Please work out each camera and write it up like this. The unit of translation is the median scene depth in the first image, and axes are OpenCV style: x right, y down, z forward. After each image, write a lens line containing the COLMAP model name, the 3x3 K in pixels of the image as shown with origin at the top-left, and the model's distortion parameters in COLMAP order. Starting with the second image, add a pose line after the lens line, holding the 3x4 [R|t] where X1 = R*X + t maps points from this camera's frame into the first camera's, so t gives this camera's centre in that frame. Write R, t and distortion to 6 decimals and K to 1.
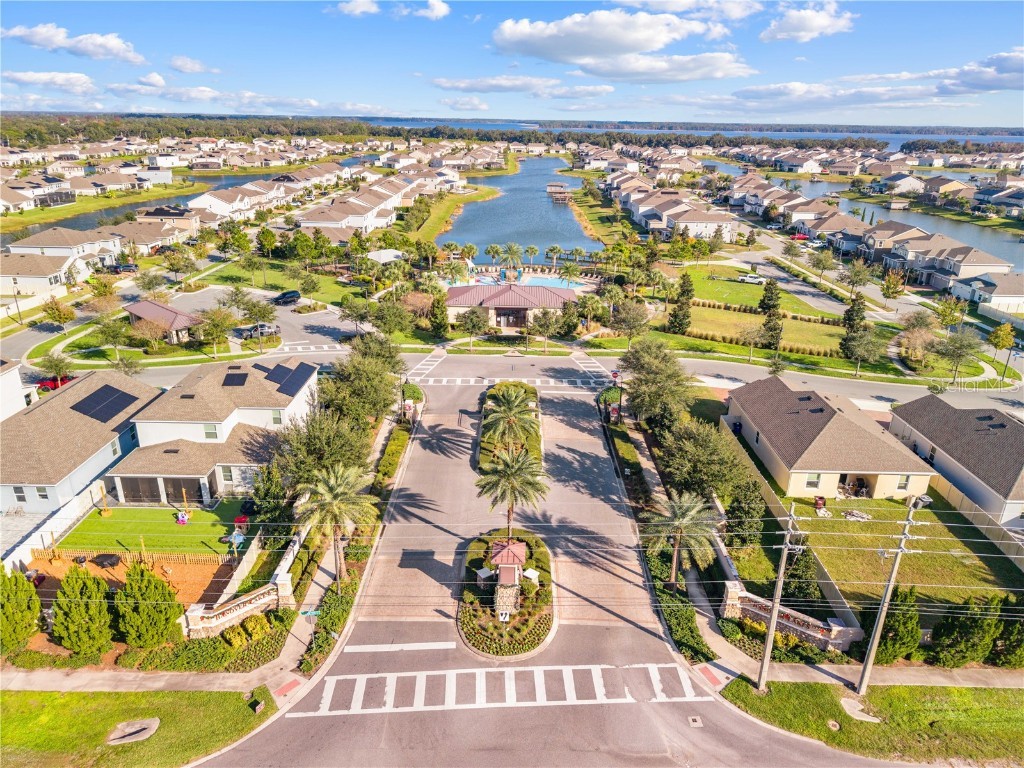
lens RADIAL K [[681.7, 0, 512.0], [0, 681.7, 384.0], [0, 0, 1]] dist [0.037161, -0.038162]
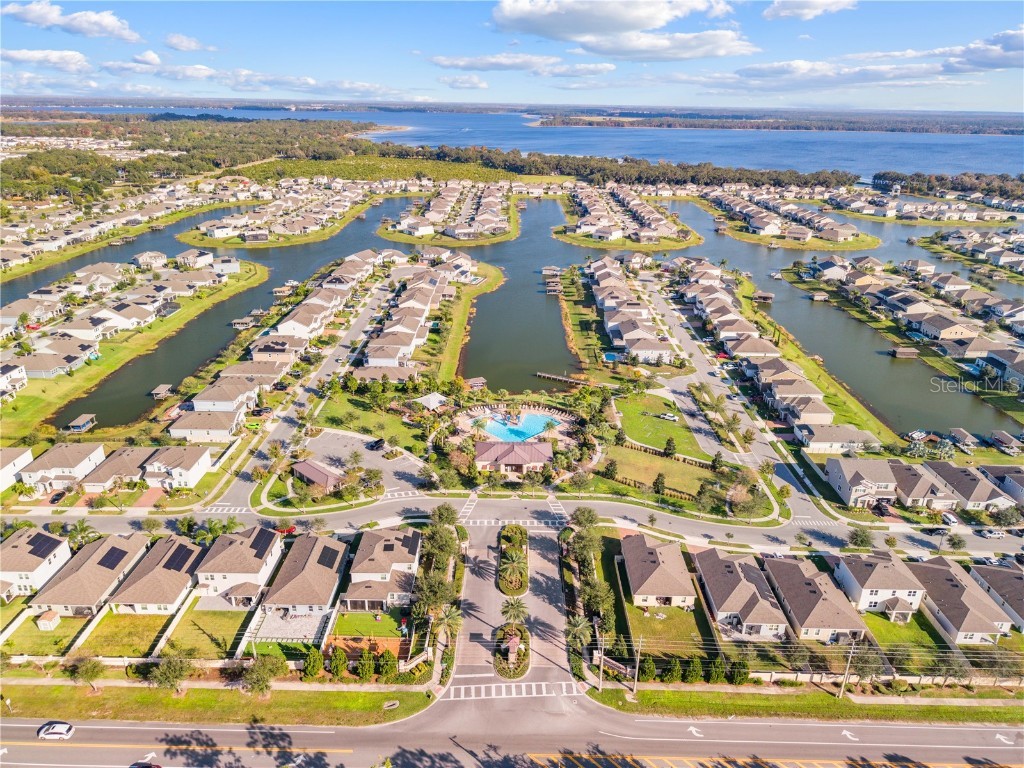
lens RADIAL K [[681.7, 0, 512.0], [0, 681.7, 384.0], [0, 0, 1]] dist [0.037161, -0.038162]
pose [[0.999996, 0.000282, -0.002943, -0.000970], [-0.000213, 0.999725, 0.023468, -0.545174], [0.002949, -0.023468, 0.999720, -1.106431]]
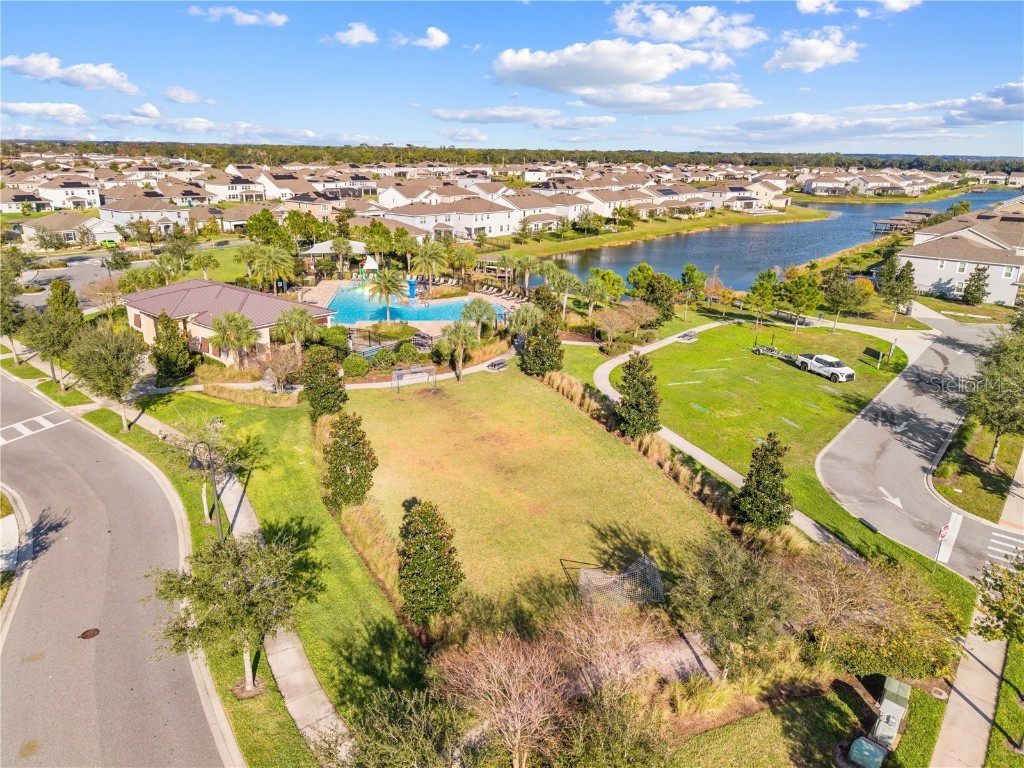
lens RADIAL K [[690.6, 0, 509.8], [0, 690.6, 384.6], [0, 0, 1]] dist [0.007258, 0.004308]
pose [[0.773008, 0.202006, -0.601375, 0.963920], [-0.233874, 0.971923, 0.025854, -0.217332], [0.589713, 0.120661, 0.798549, 1.074078]]
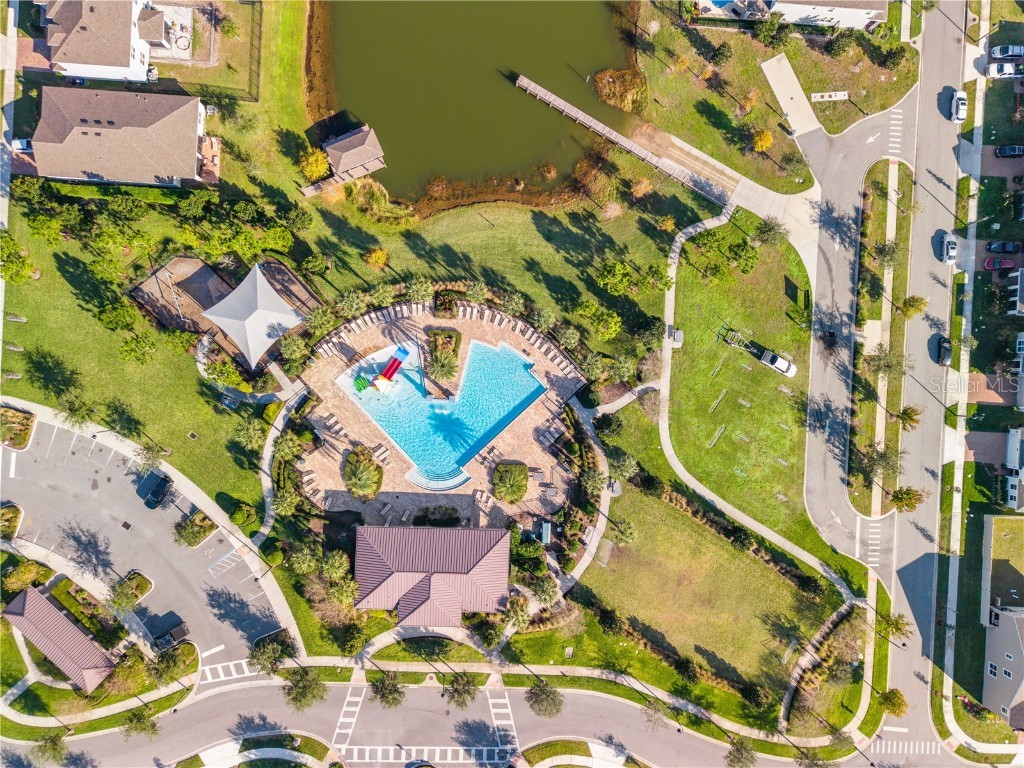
lens RADIAL K [[681.7, 0, 512.0], [0, 681.7, 384.0], [0, 0, 1]] dist [0.037161, -0.038162]
pose [[0.998356, 0.046035, 0.034154, 0.095337], [-0.048276, 0.354003, 0.933998, -1.670422], [0.030906, -0.934111, 0.355643, 1.488413]]
